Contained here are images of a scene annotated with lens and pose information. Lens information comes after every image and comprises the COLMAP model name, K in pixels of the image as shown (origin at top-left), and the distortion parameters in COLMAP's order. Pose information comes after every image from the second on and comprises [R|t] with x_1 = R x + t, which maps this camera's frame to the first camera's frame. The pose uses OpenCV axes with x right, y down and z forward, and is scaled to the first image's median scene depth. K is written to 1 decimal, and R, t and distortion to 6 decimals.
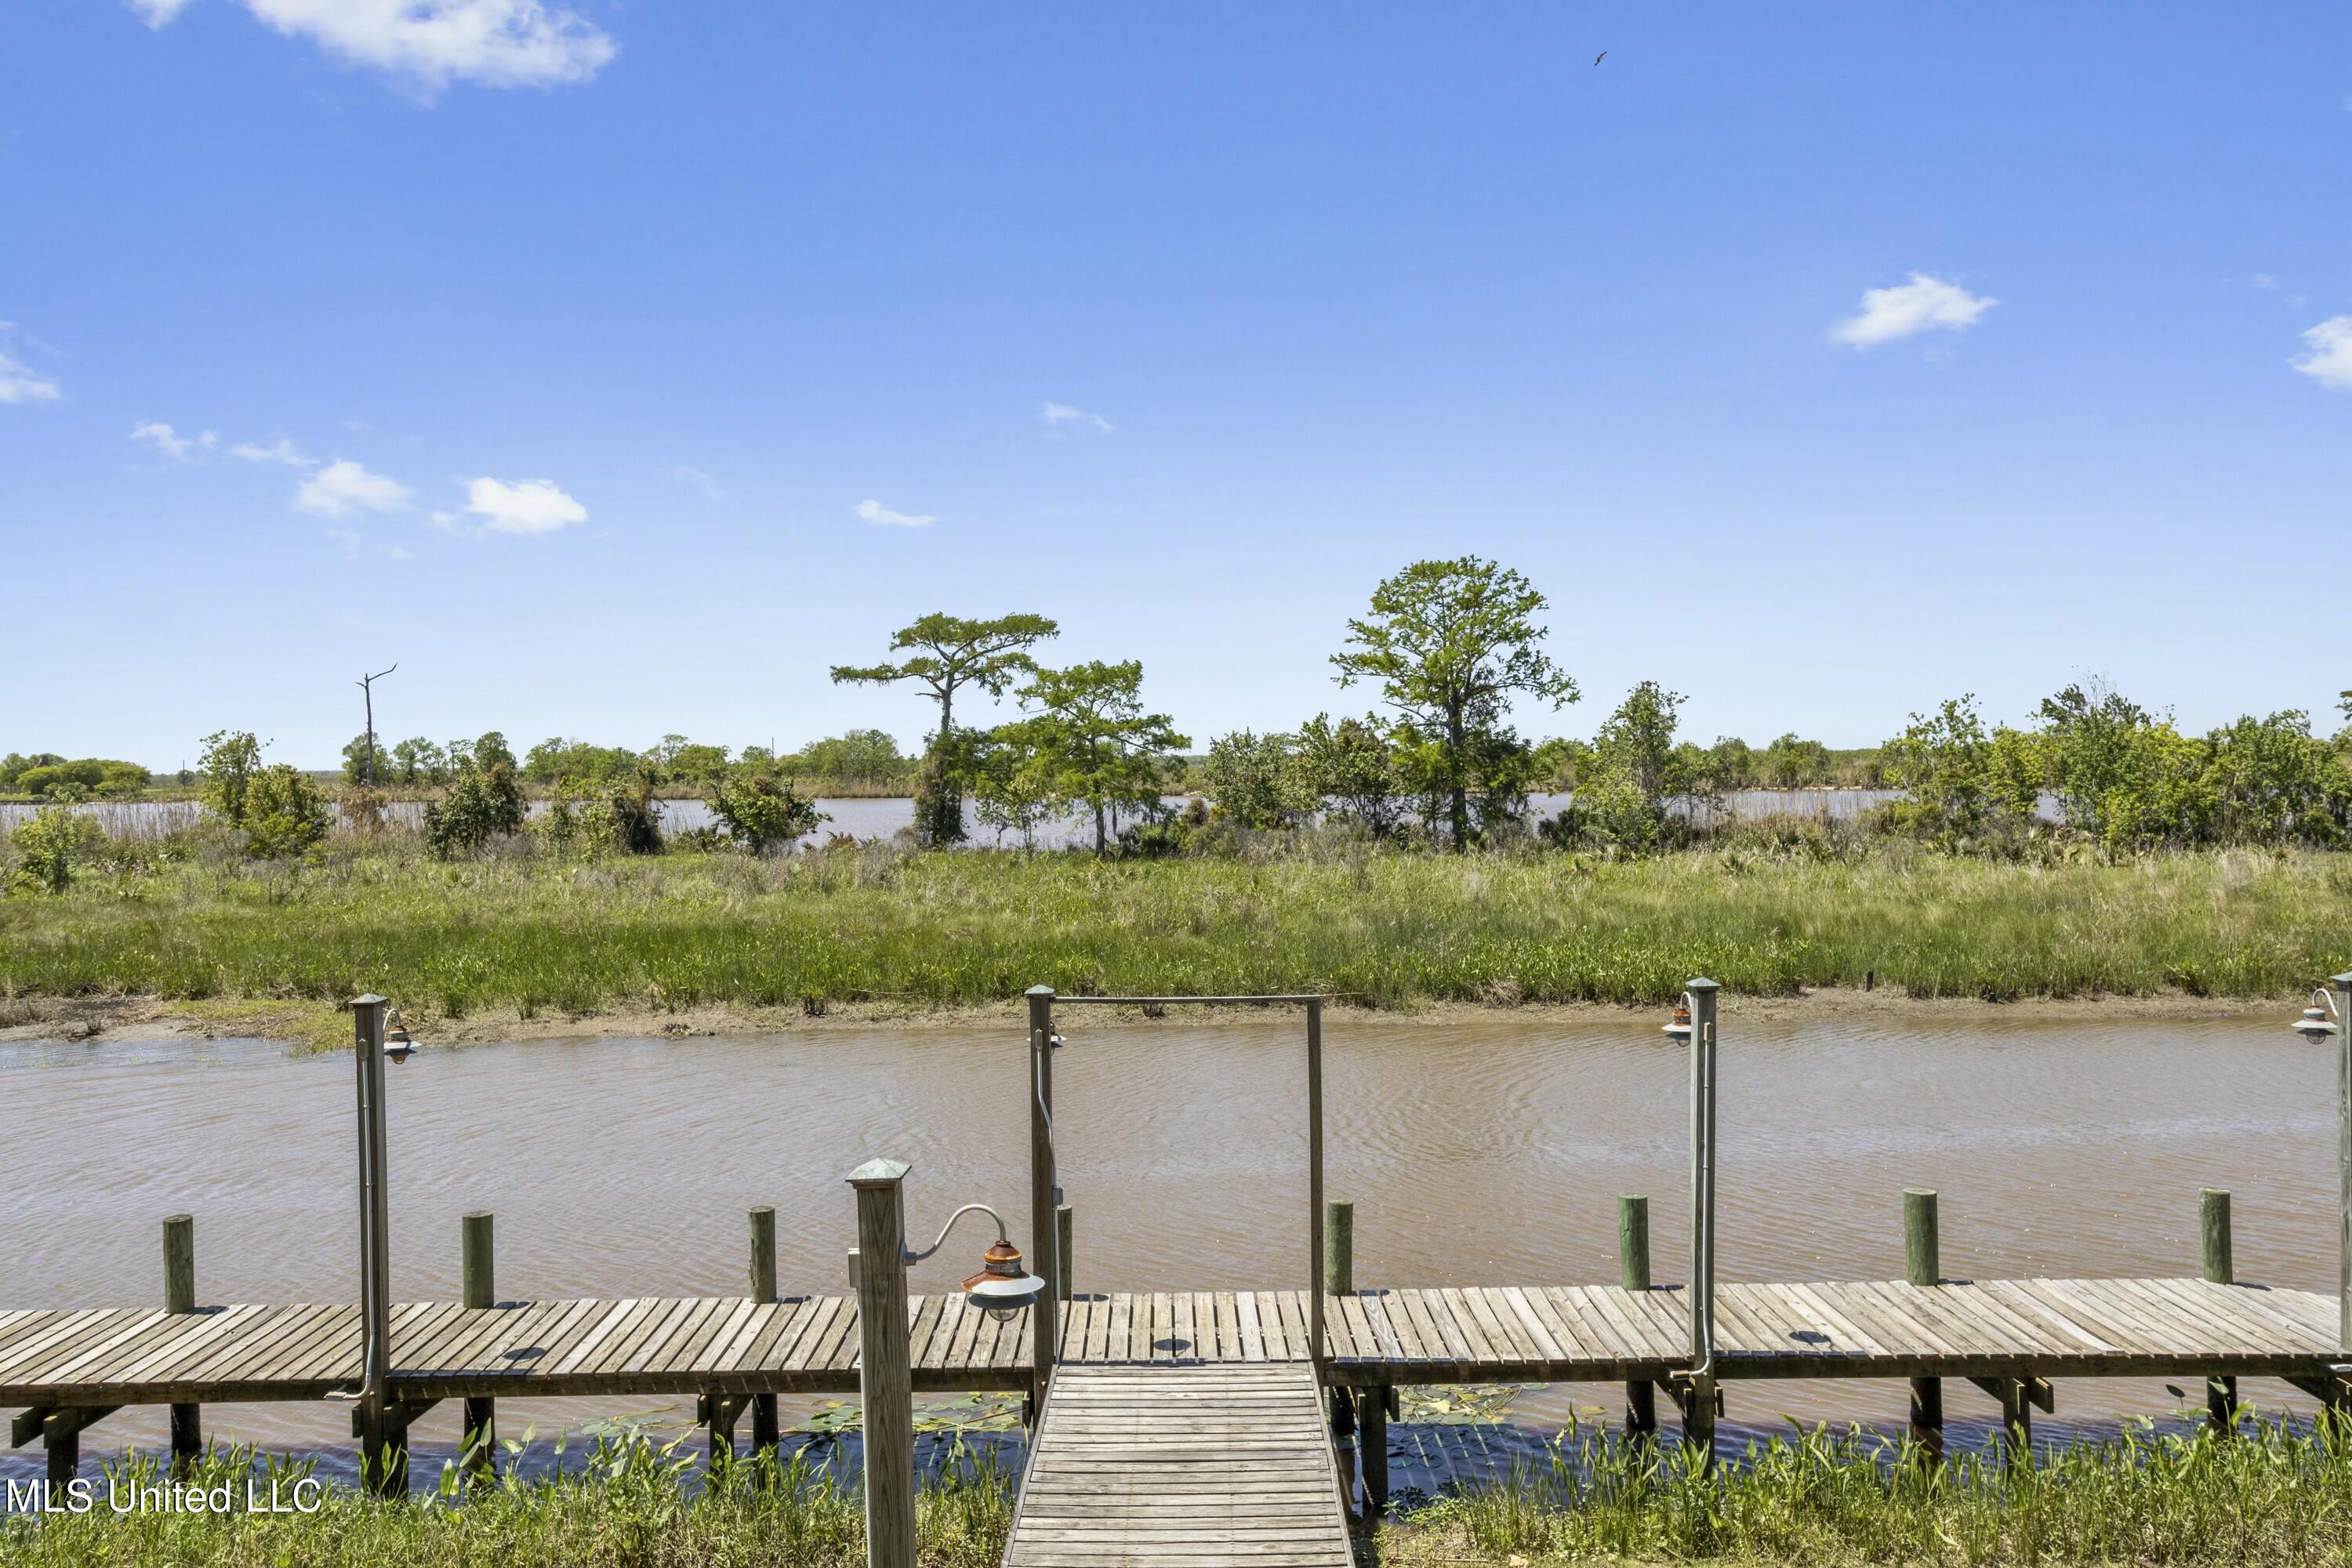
lens RADIAL K [[1835.4, 0, 1180.2], [0, 1835.4, 771.8], [0, 0, 1]] dist [-0.044051, 0.074979]
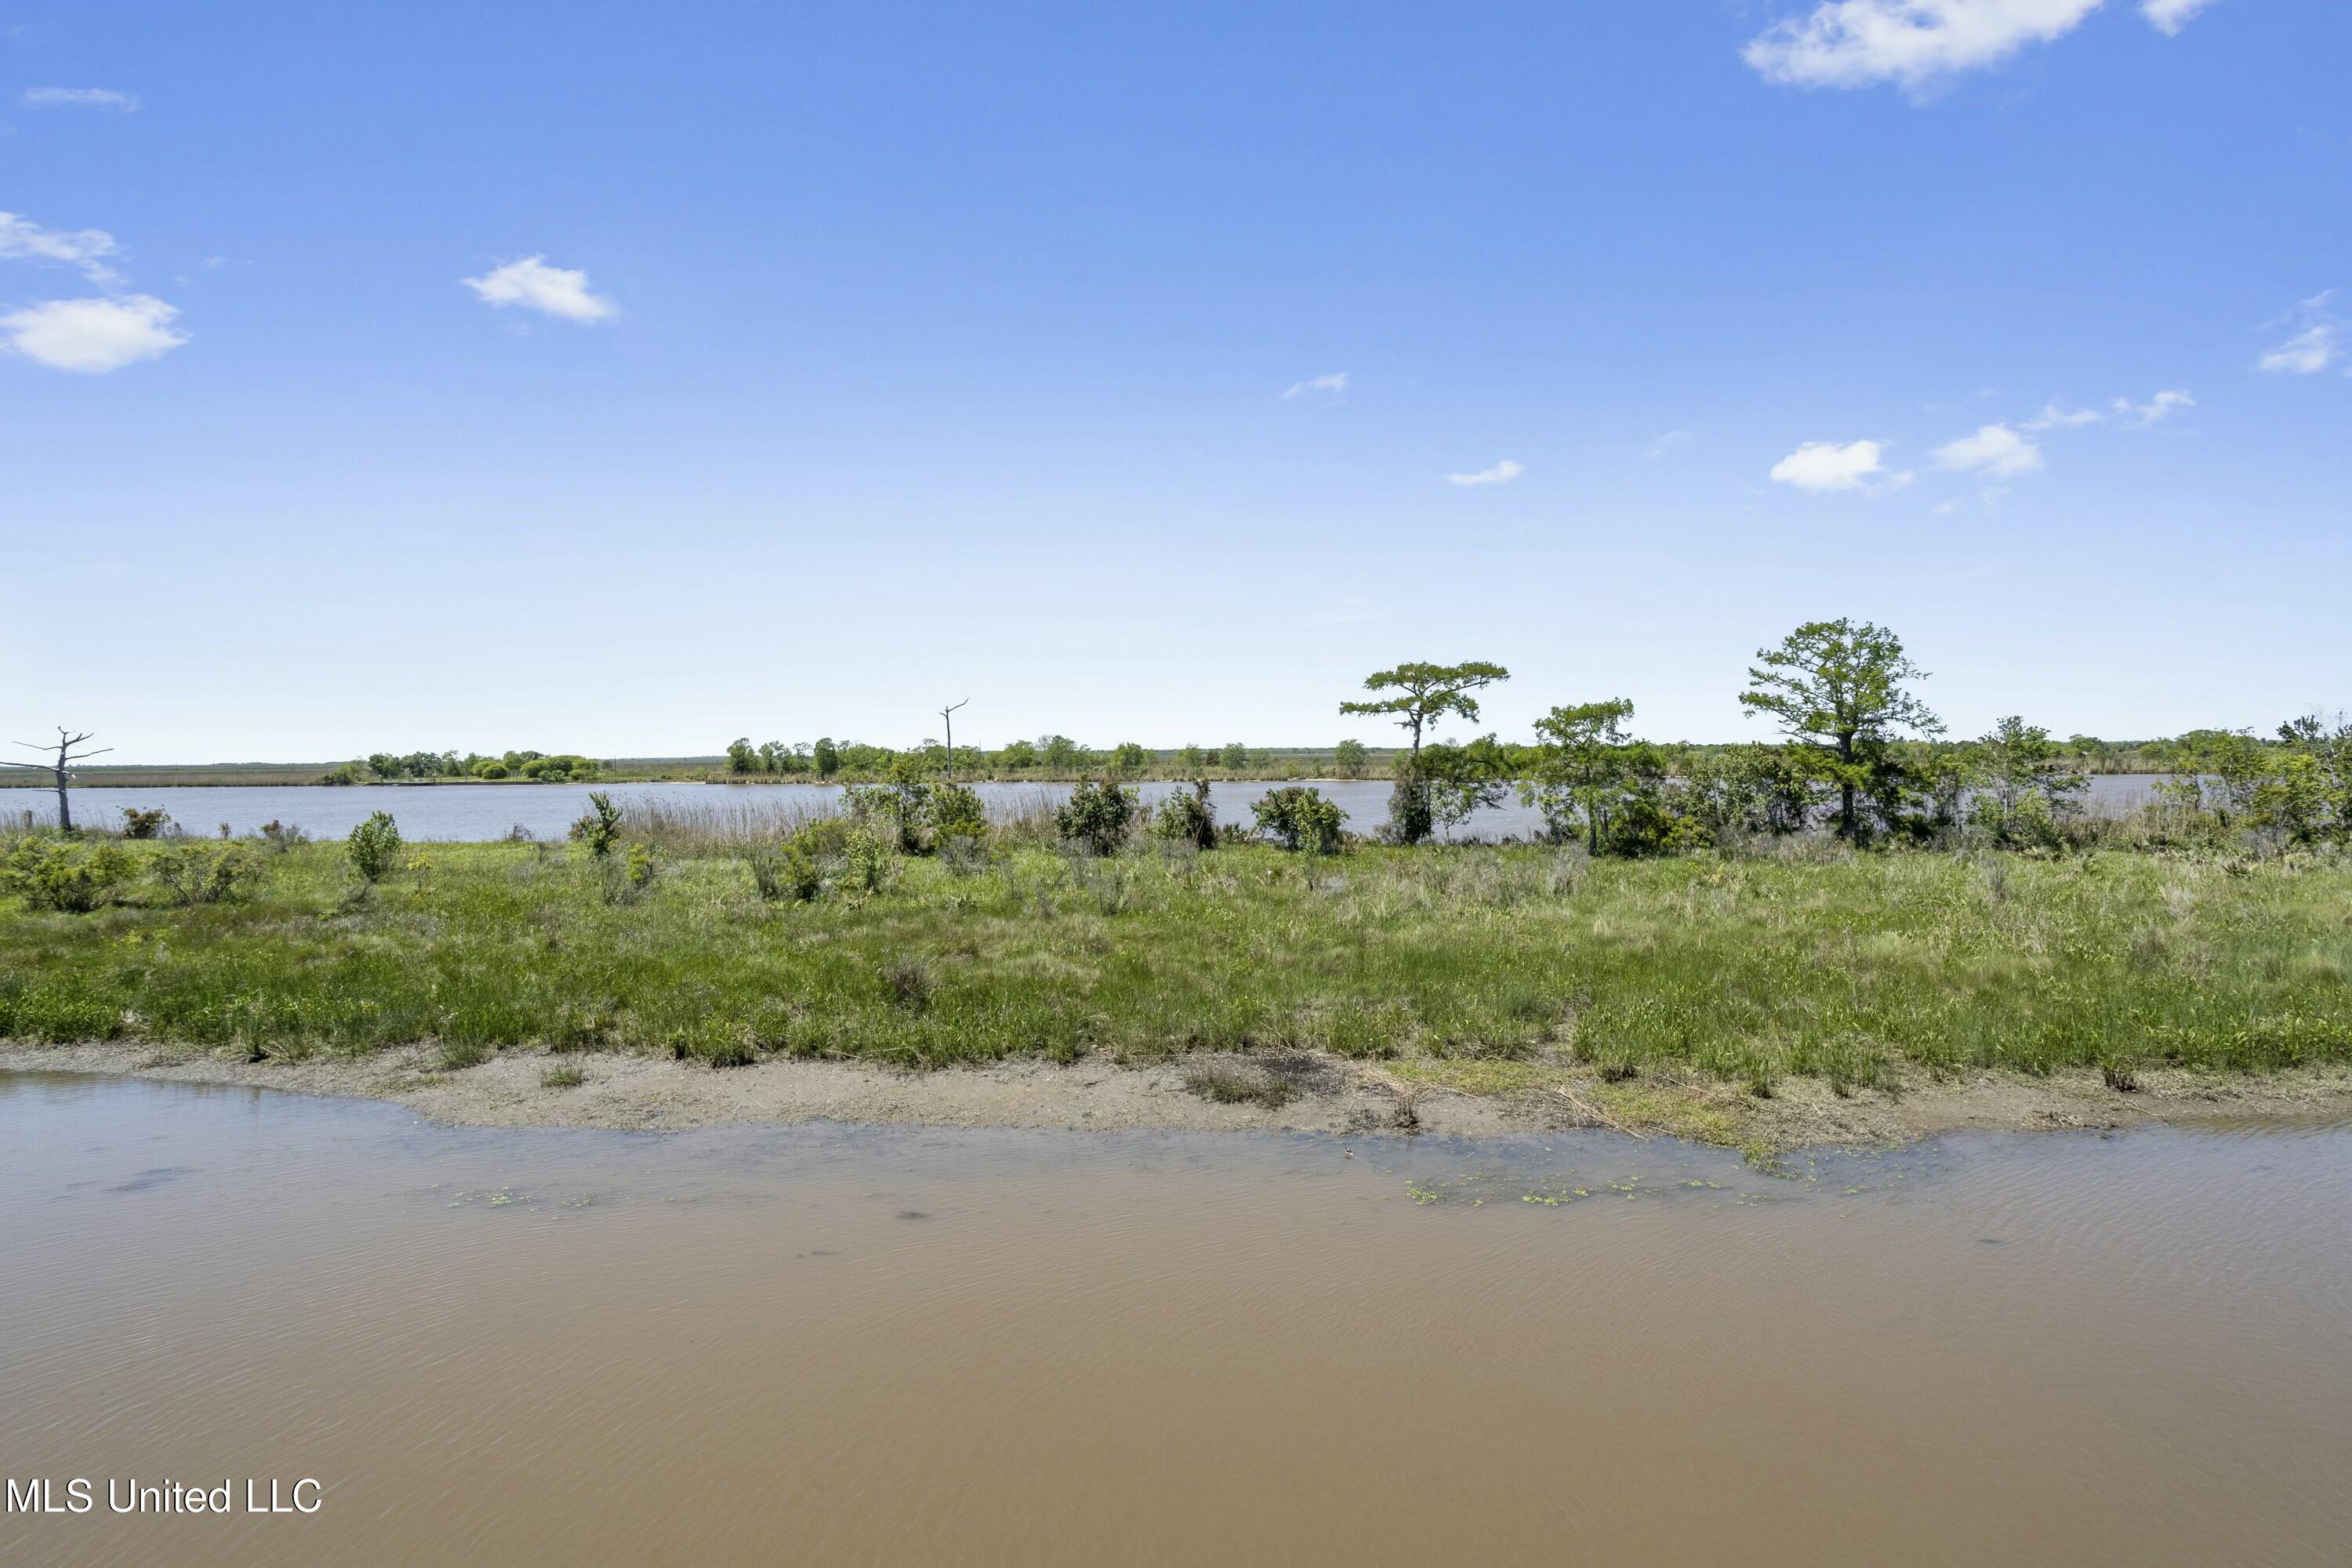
lens RADIAL K [[1137.7, 0, 1159.8], [0, 1137.7, 771.4], [0, 0, 1]] dist [-0.031665, 0.017814]
pose [[0.999870, 0.000794, -0.016129, -0.541792], [-0.000614, 0.999938, 0.011133, -0.030227], [0.016137, -0.011122, 0.999808, 0.324546]]
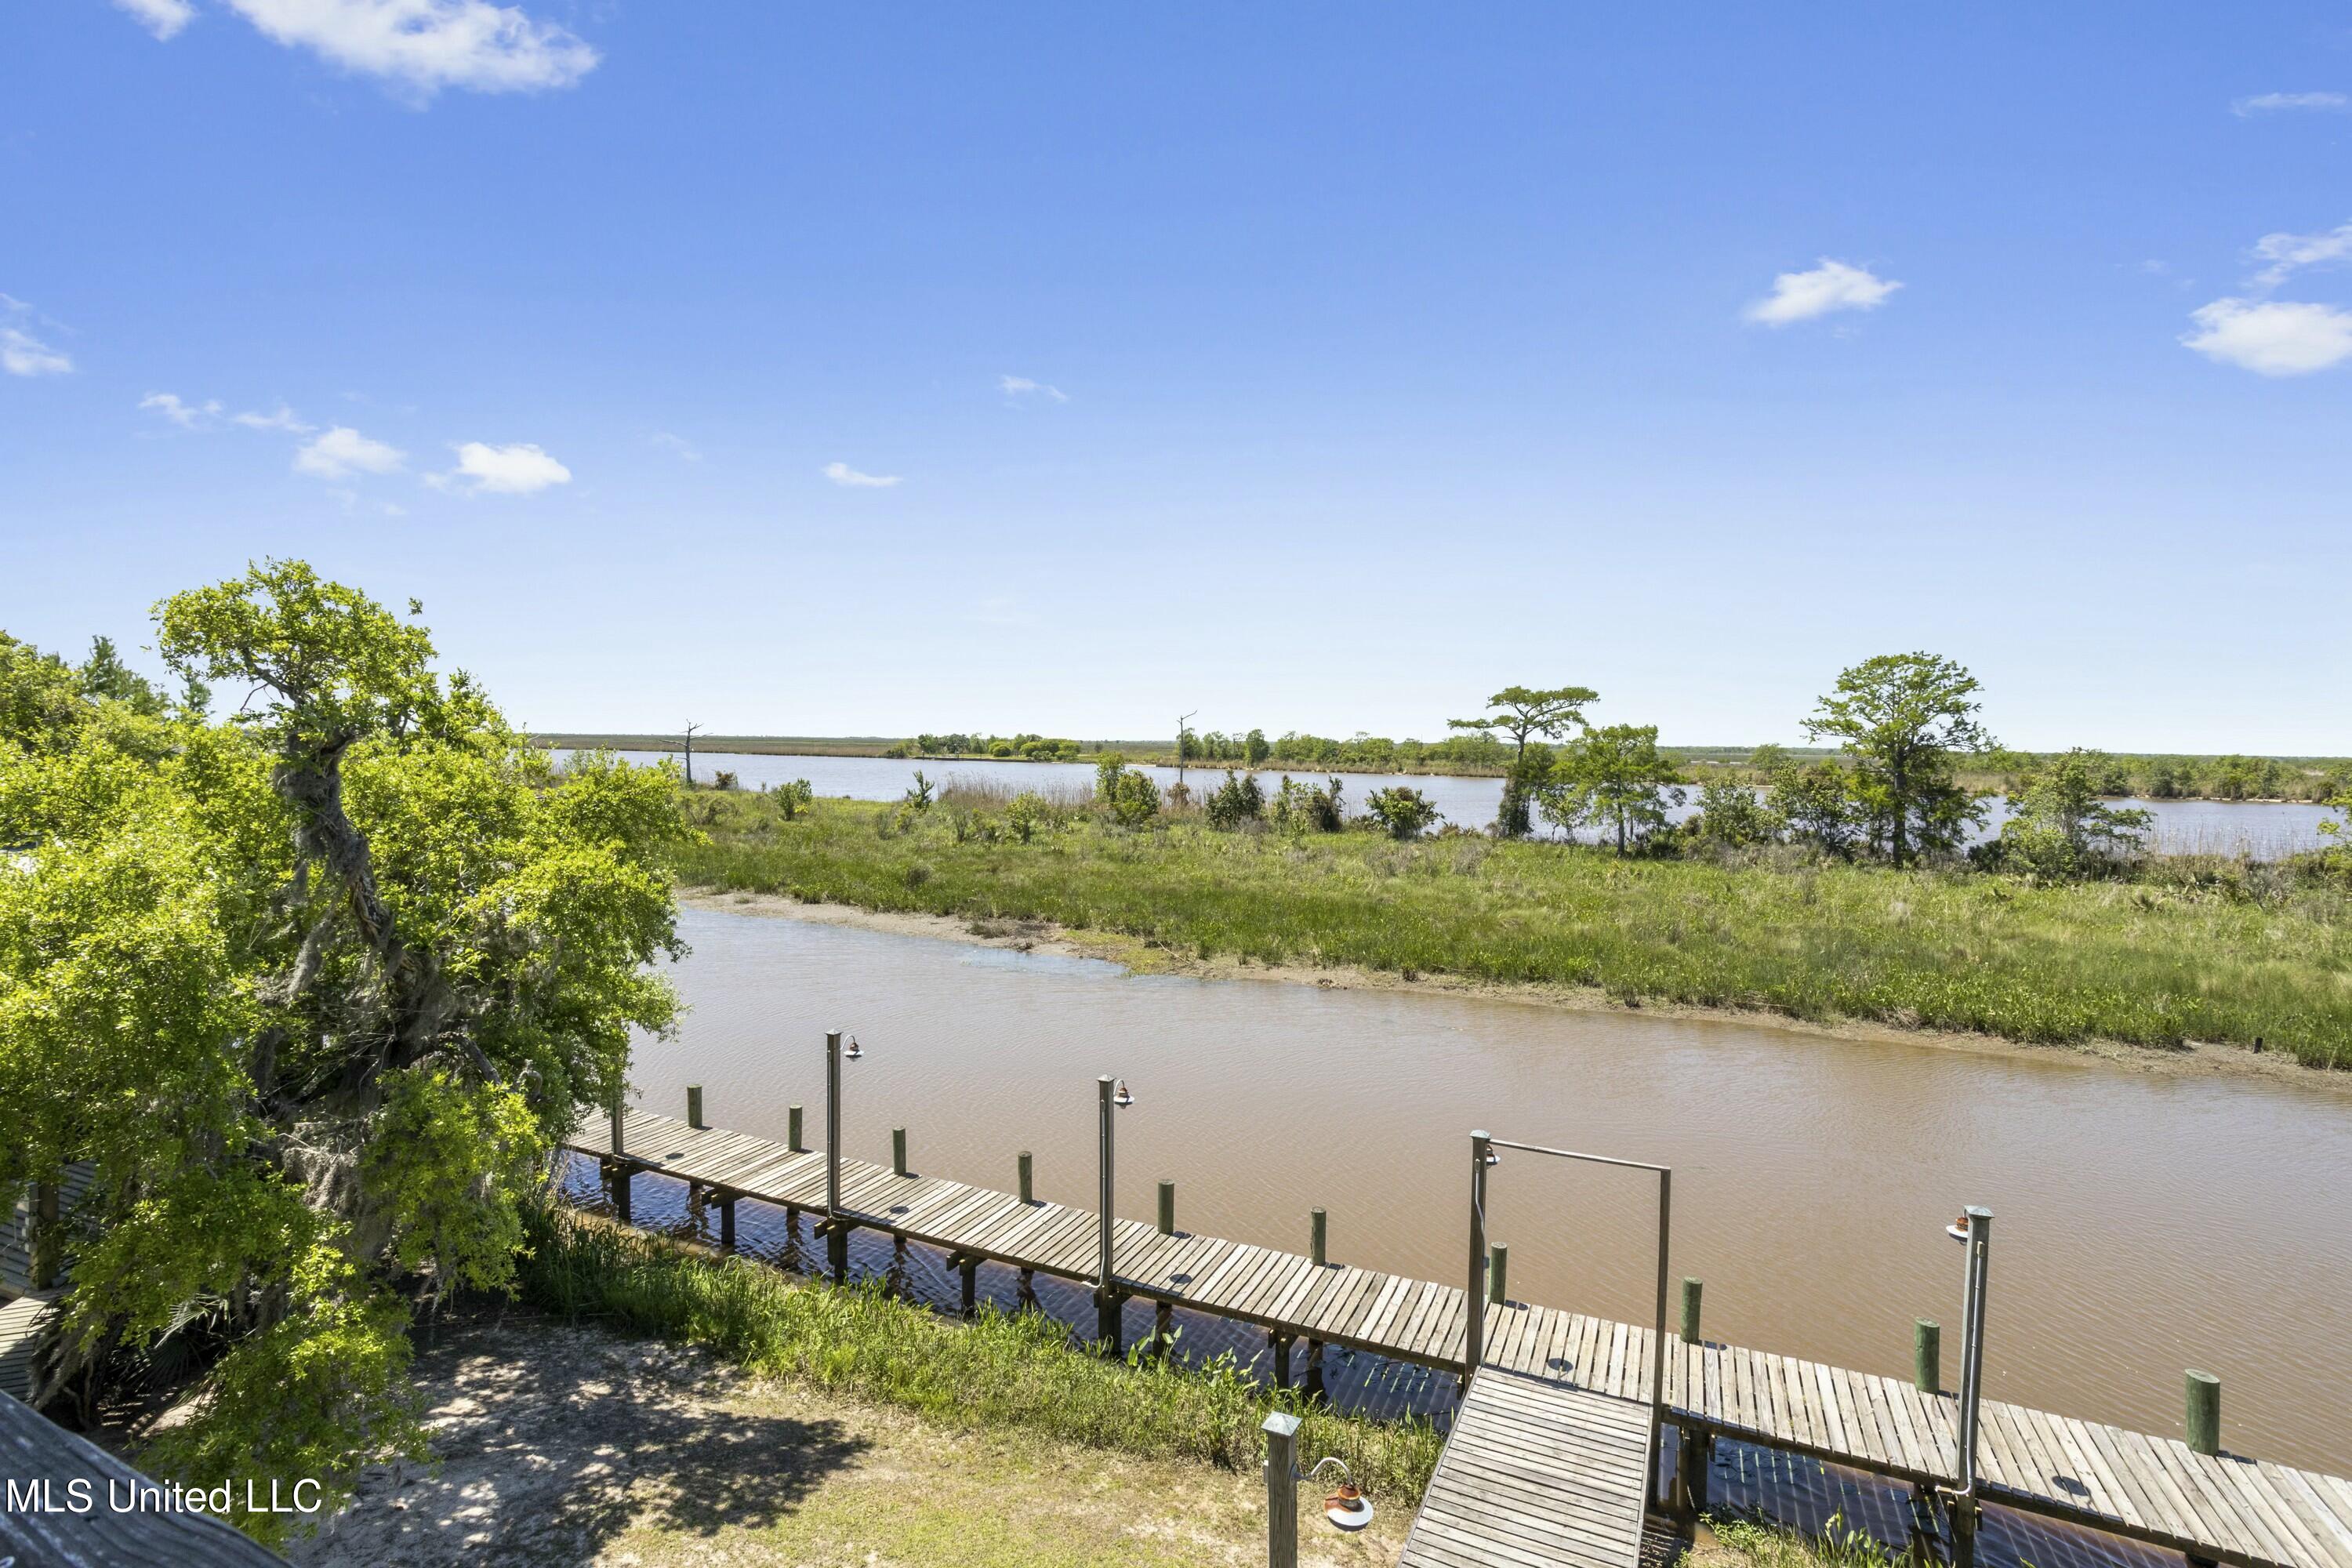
lens RADIAL K [[1137.7, 0, 1164.7], [0, 1137.7, 777.9], [0, 0, 1]] dist [-0.031665, 0.017814]
pose [[0.902850, 0.039779, -0.428112, 0.022166], [-0.028619, 0.999063, 0.032477, -0.055806], [0.429003, -0.017070, 0.903142, -0.000993]]
